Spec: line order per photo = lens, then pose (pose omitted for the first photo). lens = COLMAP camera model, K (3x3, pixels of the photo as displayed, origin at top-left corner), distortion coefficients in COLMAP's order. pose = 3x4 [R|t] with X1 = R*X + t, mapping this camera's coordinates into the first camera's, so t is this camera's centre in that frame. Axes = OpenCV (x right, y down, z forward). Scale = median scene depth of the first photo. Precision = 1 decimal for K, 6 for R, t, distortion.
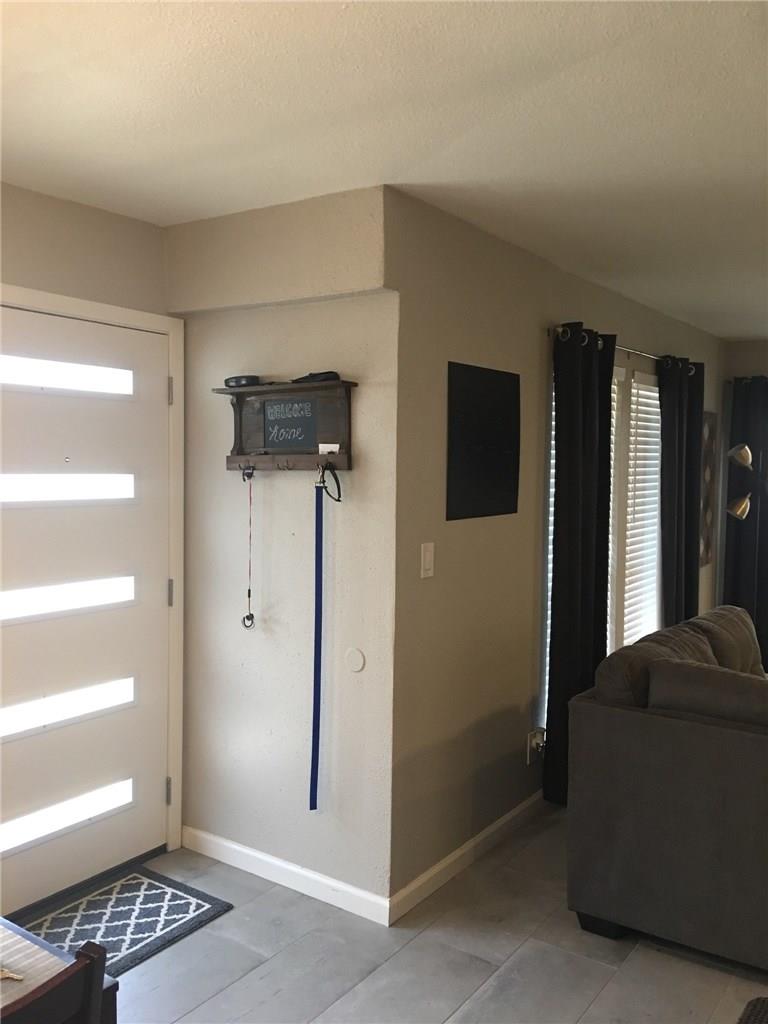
lens RADIAL K [[868.9, 0, 379.2], [0, 868.9, 508.9], [0, 0, 1]] dist [0.093994, -0.116225]
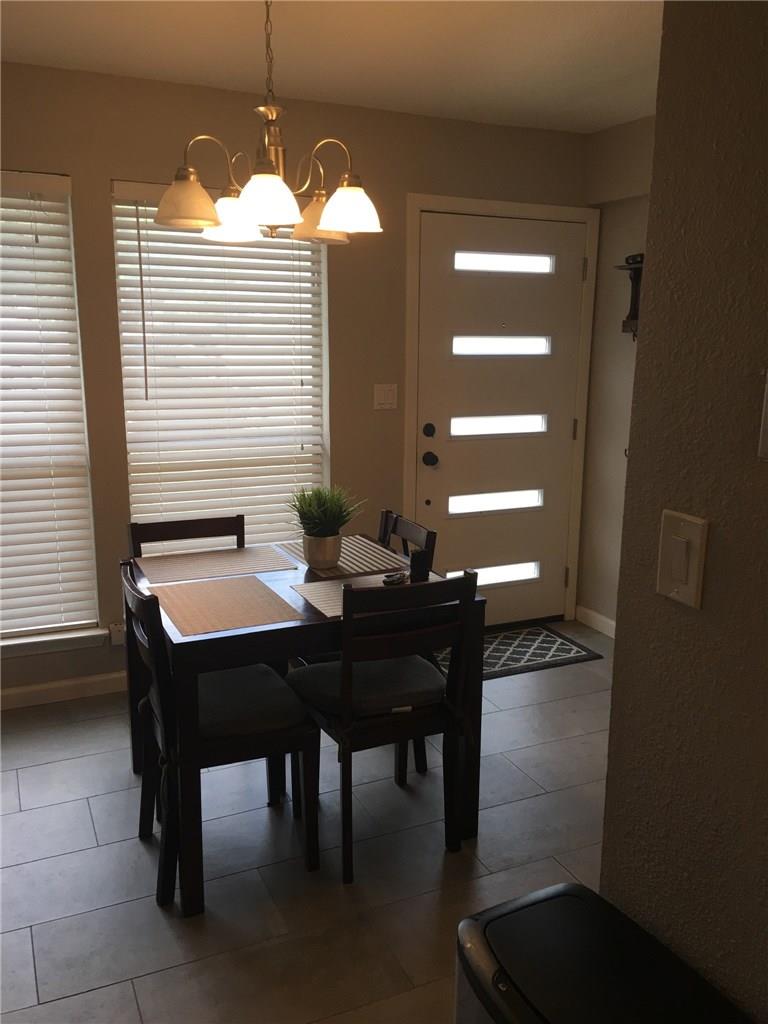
lens RADIAL K [[868.9, 0, 385.6], [0, 868.9, 508.6], [0, 0, 1]] dist [0.093994, -0.116225]
pose [[0.863621, 0.091781, -0.495717, 0.185088], [-0.022524, 0.989331, 0.143932, 0.033441], [0.503639, -0.113137, 0.856474, -0.290275]]
